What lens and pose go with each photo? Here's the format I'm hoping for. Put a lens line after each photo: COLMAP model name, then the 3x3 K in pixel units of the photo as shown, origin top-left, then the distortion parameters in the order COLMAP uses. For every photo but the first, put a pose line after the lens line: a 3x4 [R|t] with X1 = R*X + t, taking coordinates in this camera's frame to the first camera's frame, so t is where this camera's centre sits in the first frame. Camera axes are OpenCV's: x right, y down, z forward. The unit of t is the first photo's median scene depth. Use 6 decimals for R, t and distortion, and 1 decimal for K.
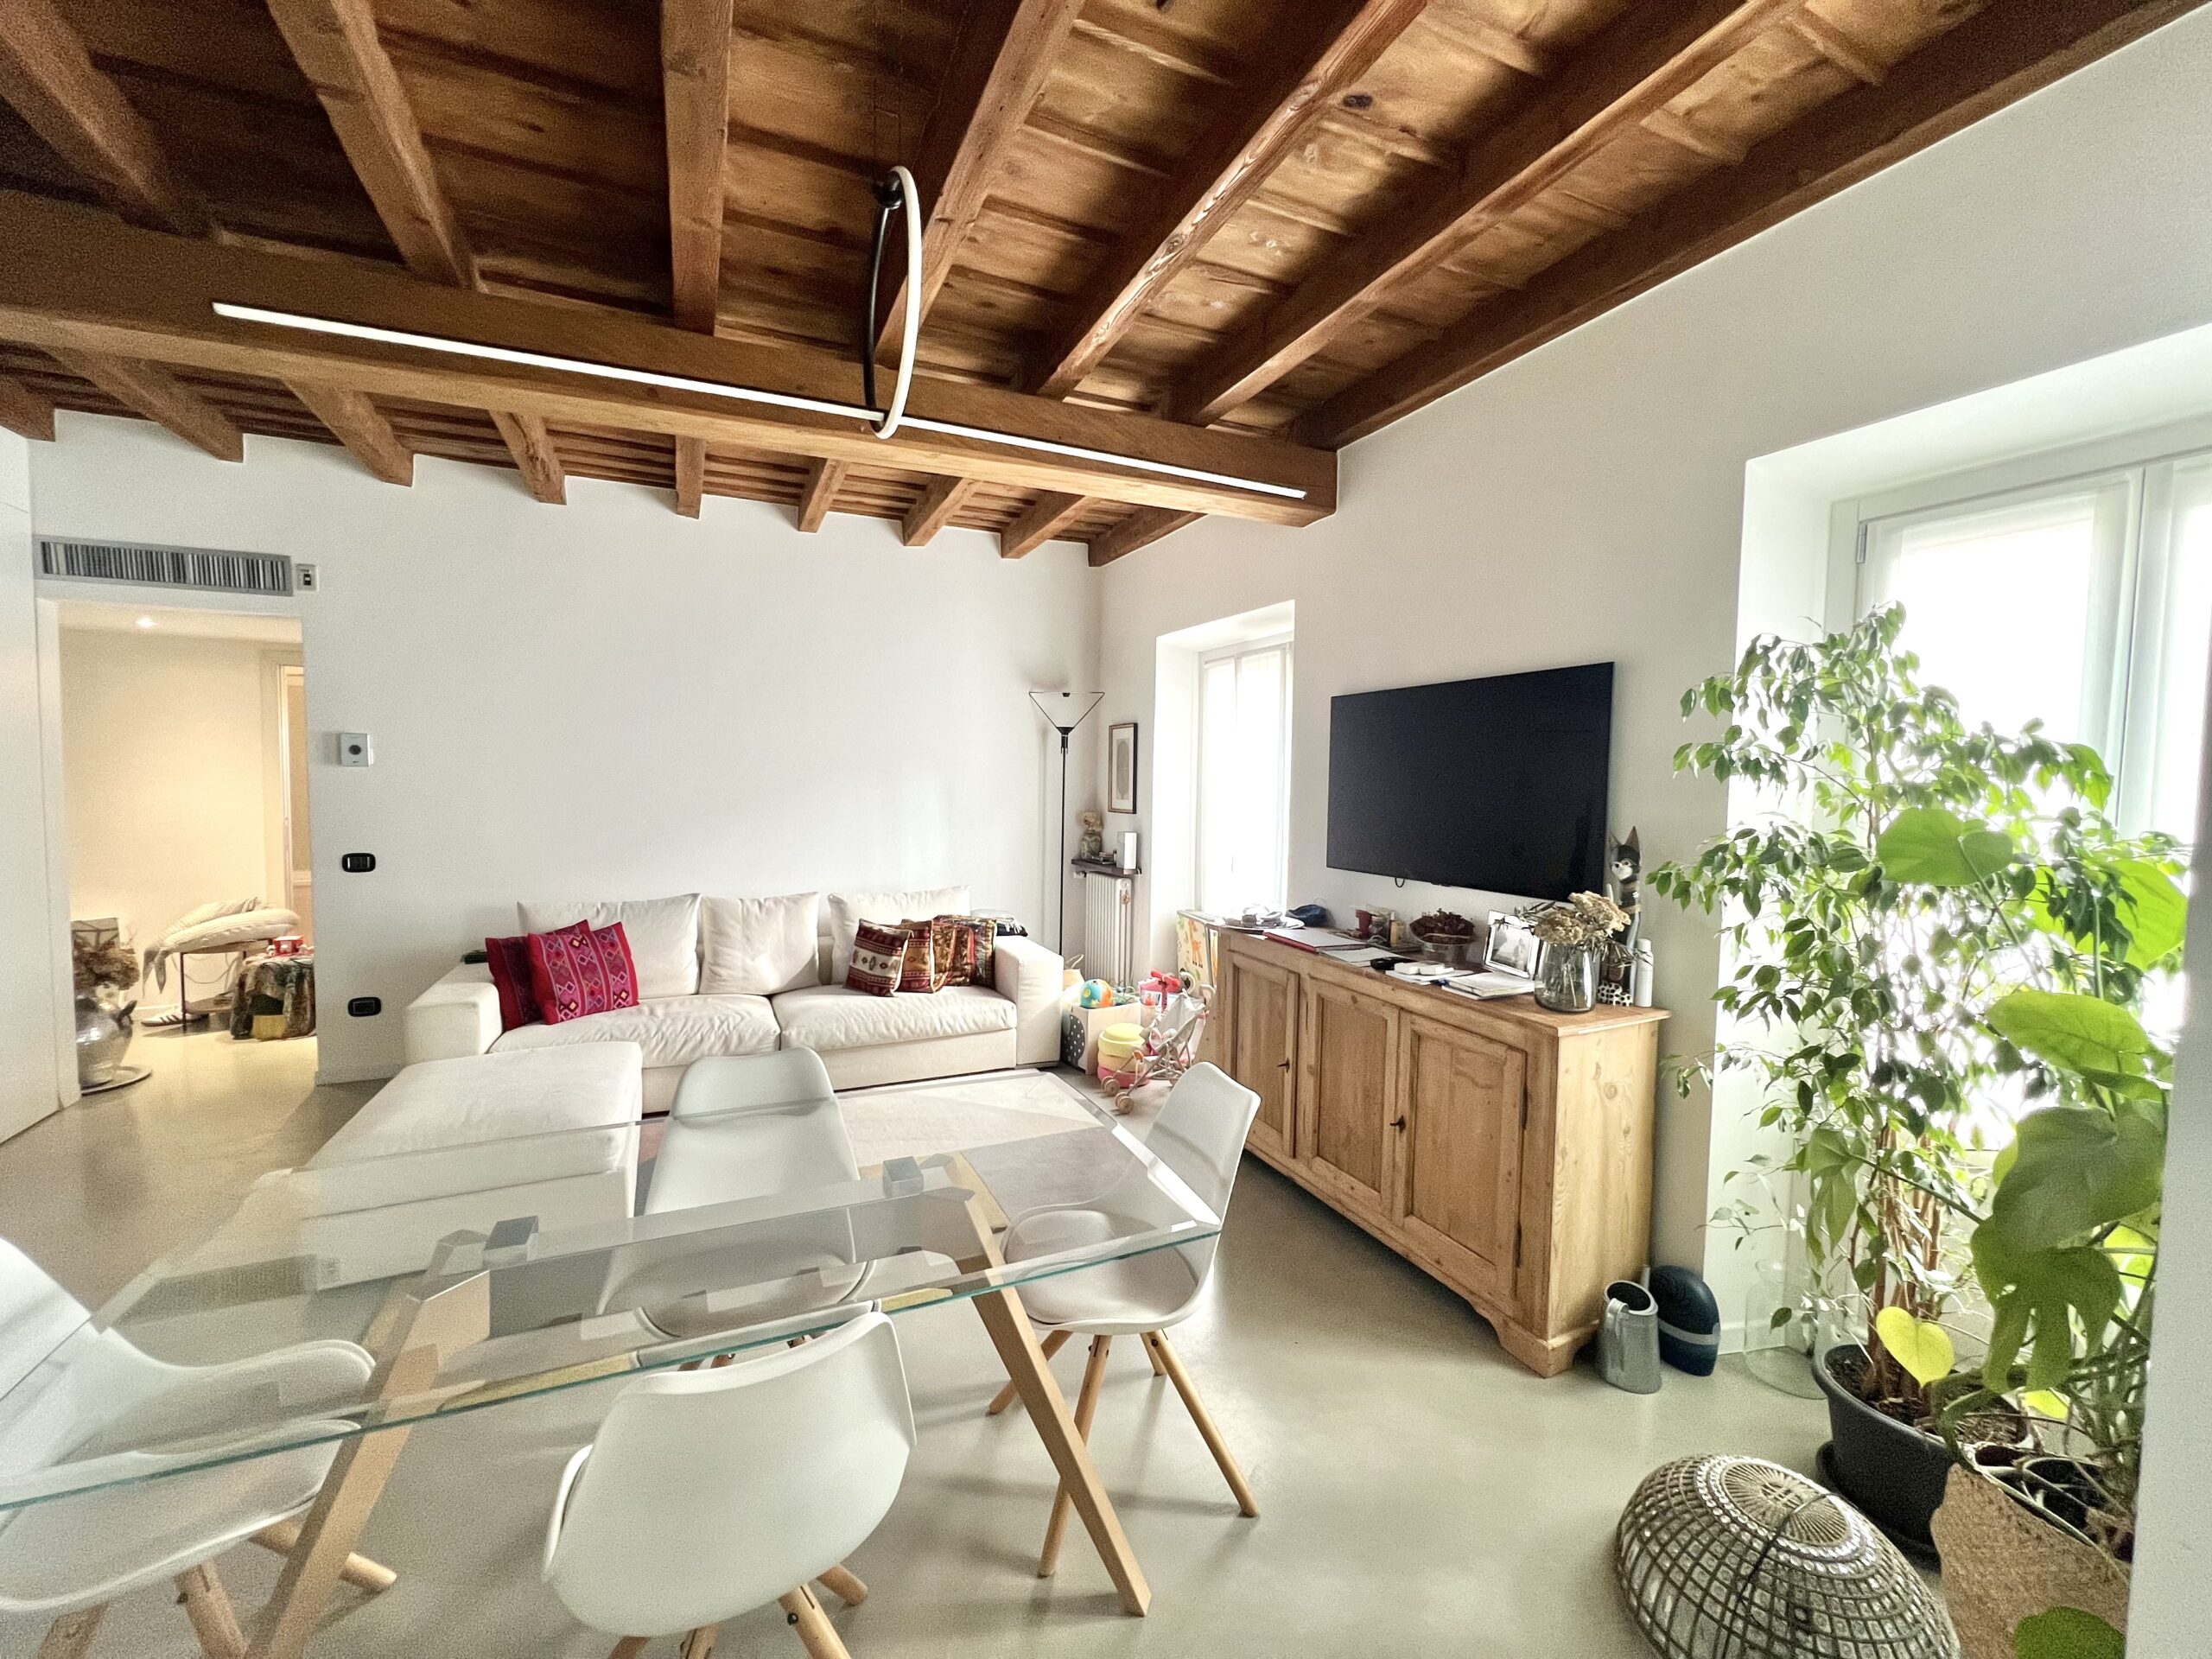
lens RADIAL K [[882.5, 0, 1102.6], [0, 882.5, 824.9], [0, 0, 1]] dist [-0.002084, 0.000225]
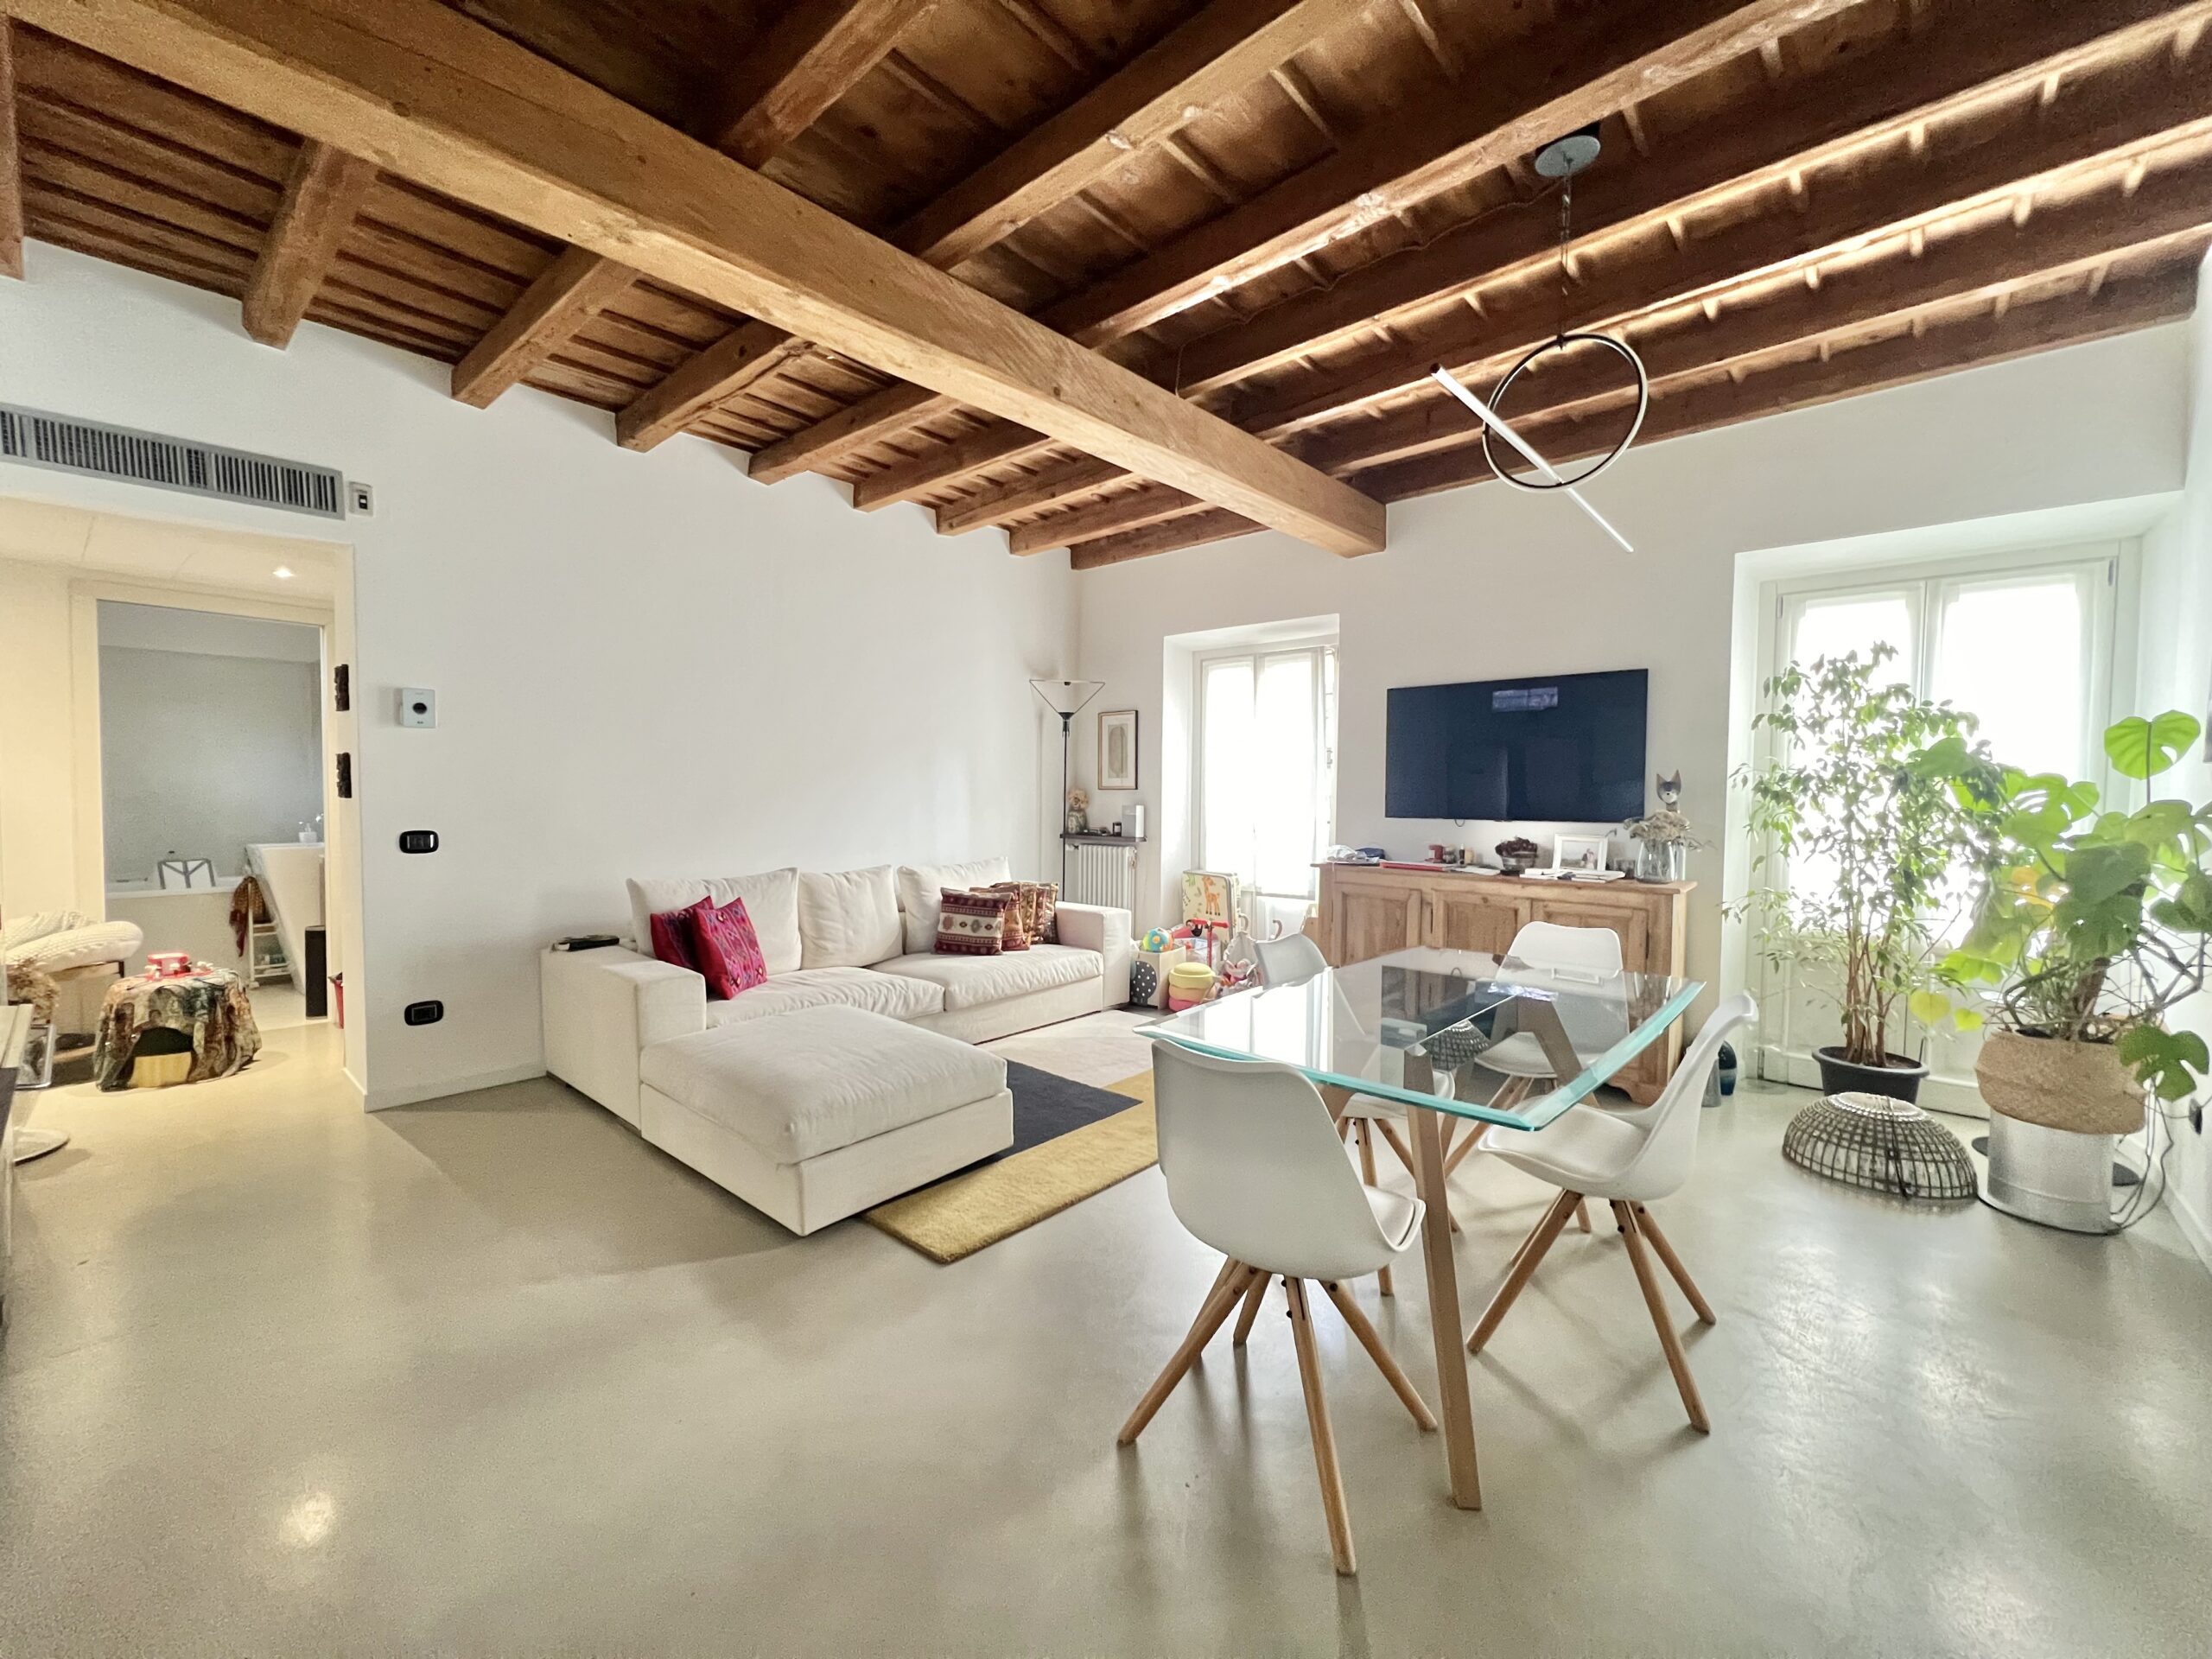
lens RADIAL K [[882.5, 0, 1102.6], [0, 882.5, 824.9], [0, 0, 1]] dist [-0.002084, 0.000225]
pose [[0.916305, -0.021896, 0.399881, -0.677490], [0.026422, 0.999634, -0.005809, 0.056763], [-0.399608, 0.015888, 0.916549, -0.042958]]
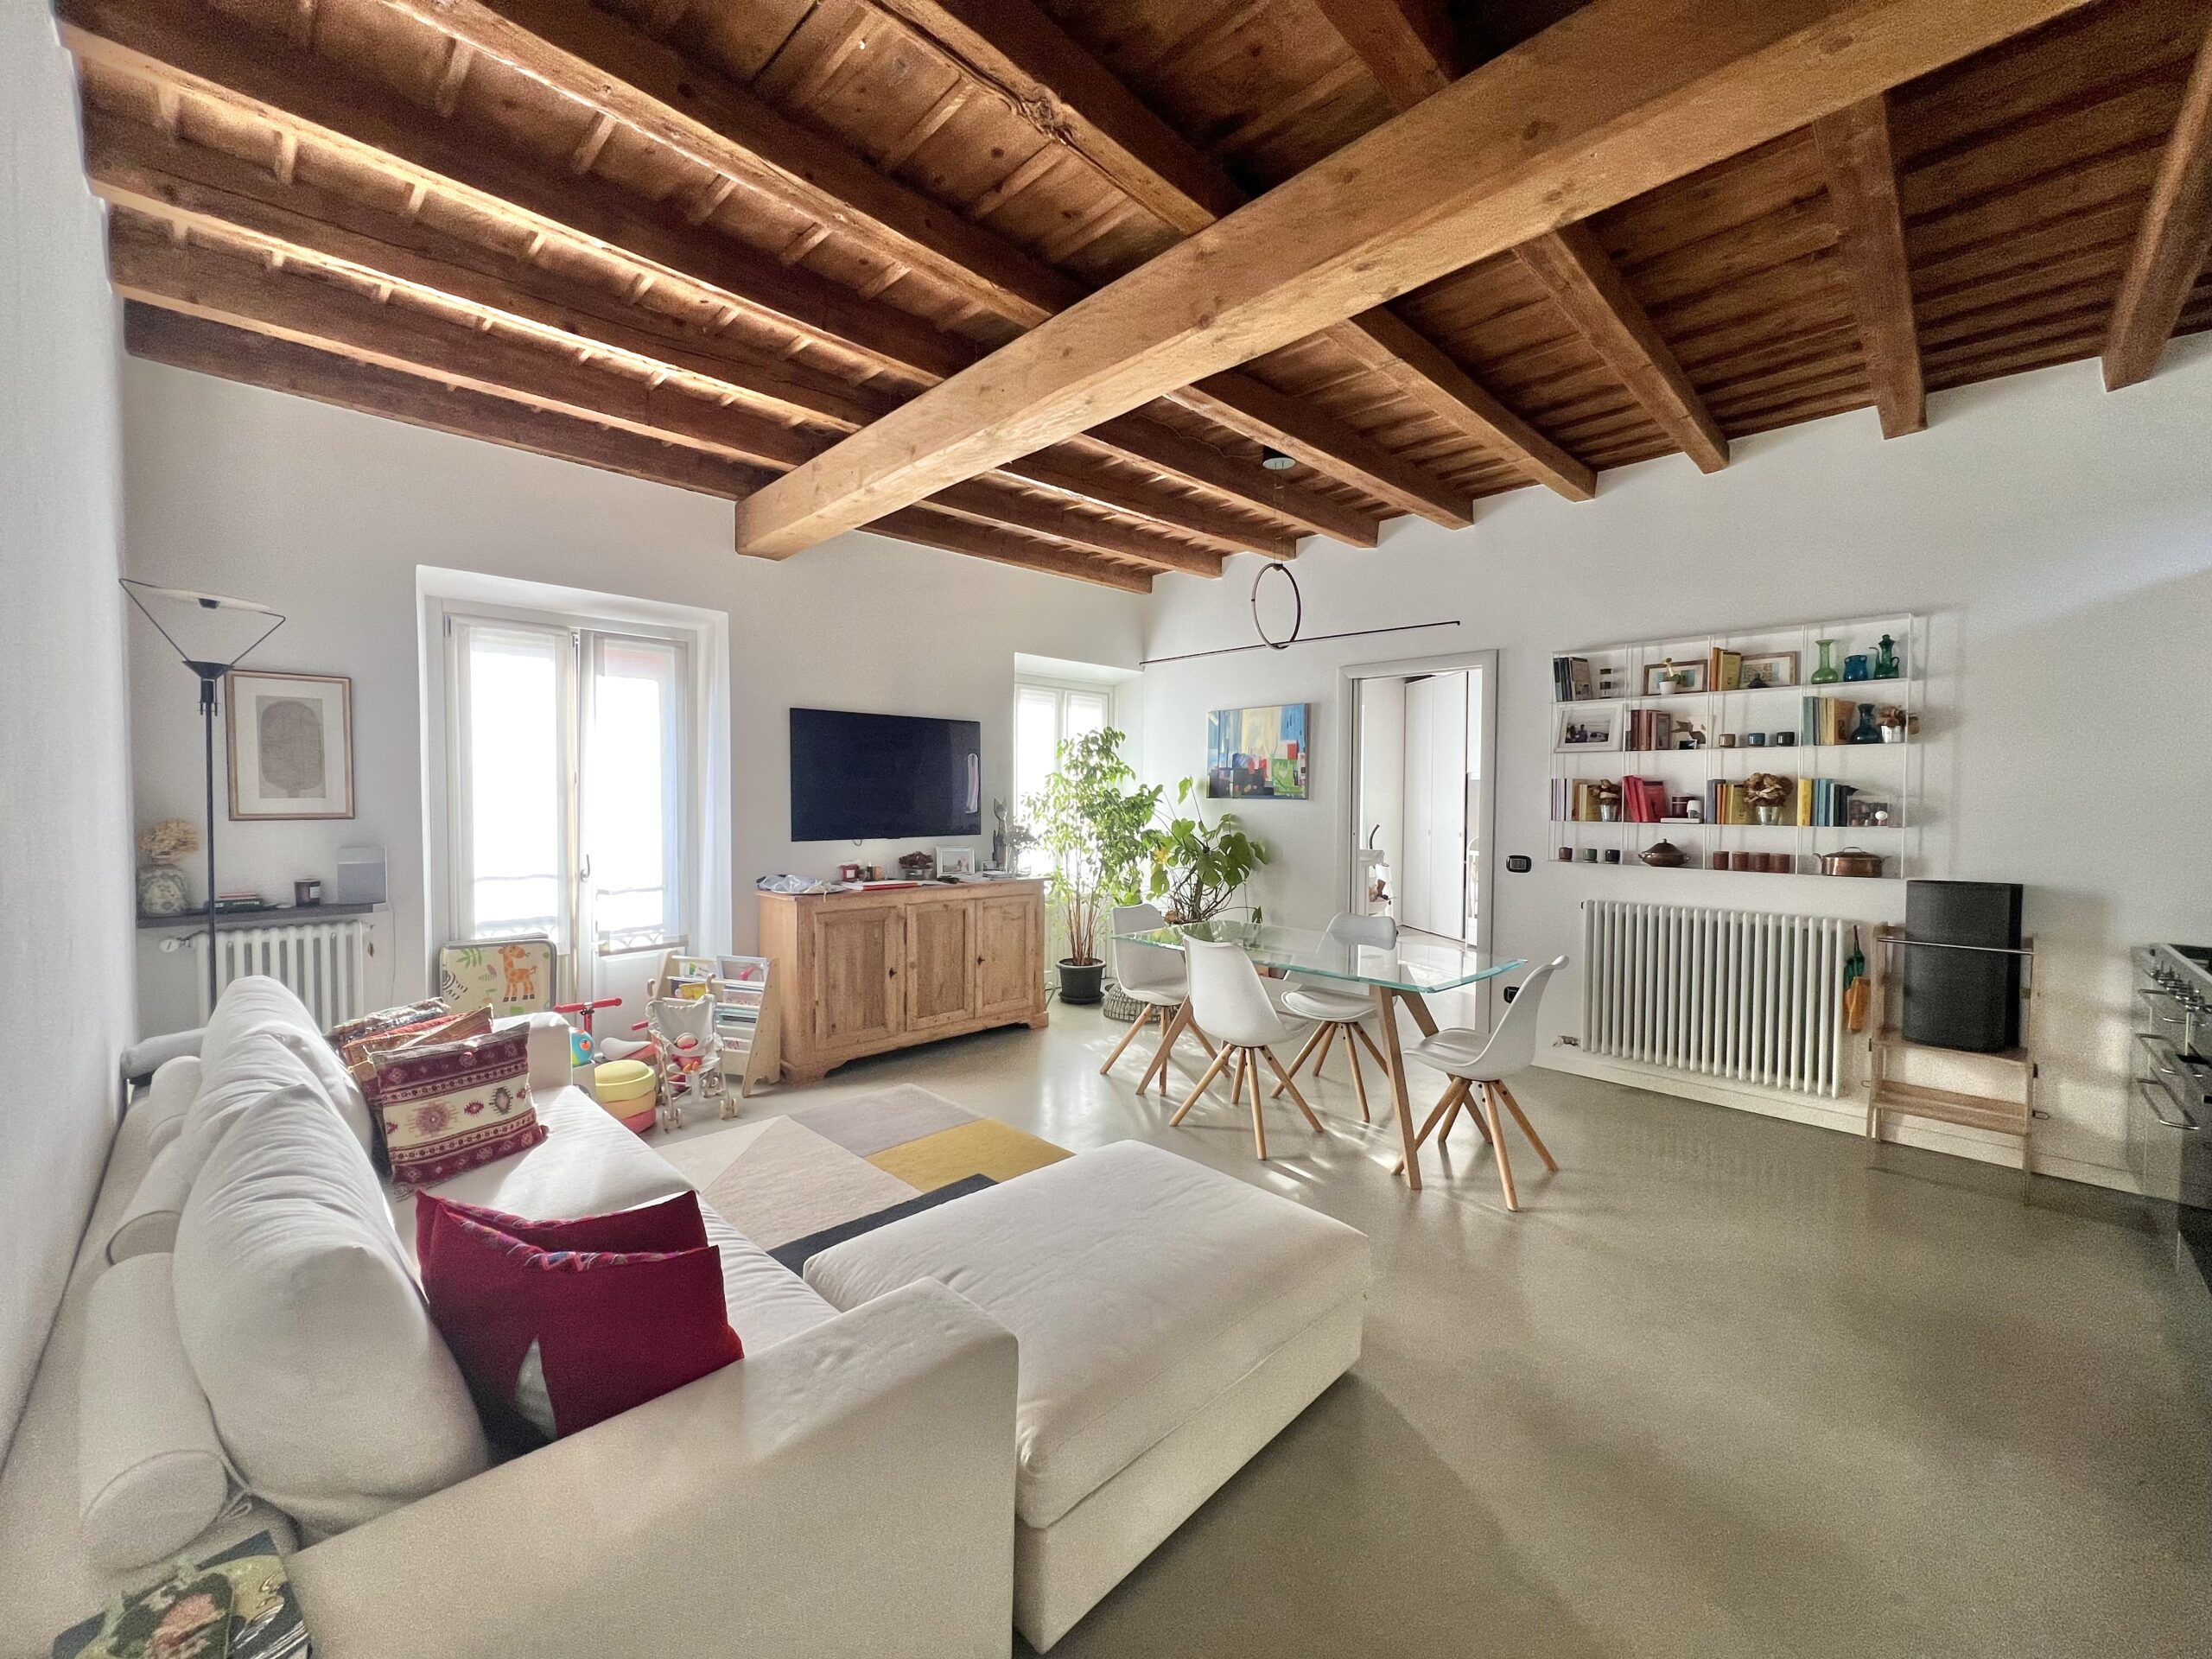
lens RADIAL K [[882.5, 0, 1102.6], [0, 882.5, 824.9], [0, 0, 1]] dist [-0.002084, 0.000225]
pose [[-0.344089, -0.047135, 0.937753, -1.112220], [0.039060, 0.997156, 0.064453, -0.041435], [-0.938124, 0.058806, -0.341269, 1.034885]]
